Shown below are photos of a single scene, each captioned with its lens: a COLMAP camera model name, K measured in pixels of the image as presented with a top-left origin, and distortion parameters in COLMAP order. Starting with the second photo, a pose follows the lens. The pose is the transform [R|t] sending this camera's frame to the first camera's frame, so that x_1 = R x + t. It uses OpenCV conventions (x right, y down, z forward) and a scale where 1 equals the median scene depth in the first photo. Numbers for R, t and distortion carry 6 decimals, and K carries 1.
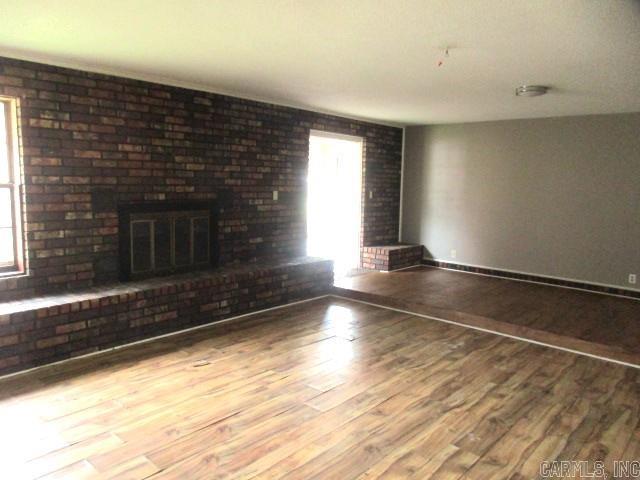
lens RADIAL K [[492.3, 0, 322.9], [0, 492.3, 238.6], [0, 0, 1]] dist [0.008824, 0.007069]
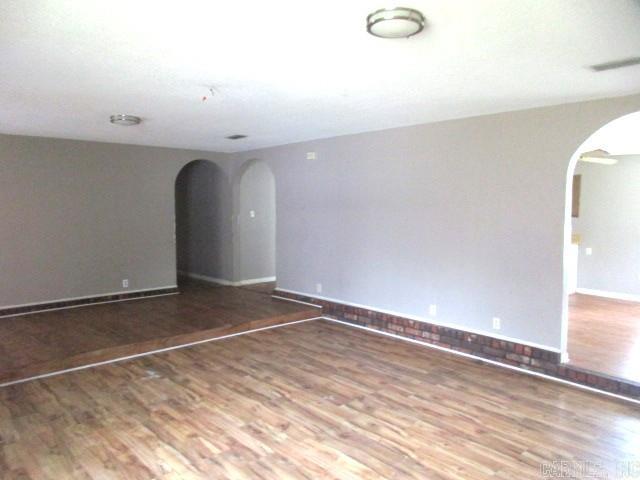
lens RADIAL K [[492.3, 0, 322.9], [0, 492.3, 238.6], [0, 0, 1]] dist [0.008824, 0.007069]
pose [[0.114713, -0.109511, 0.987344, -0.754310], [0.129549, 0.987067, 0.094429, -0.119260], [-0.984915, 0.117077, 0.127416, 0.616556]]
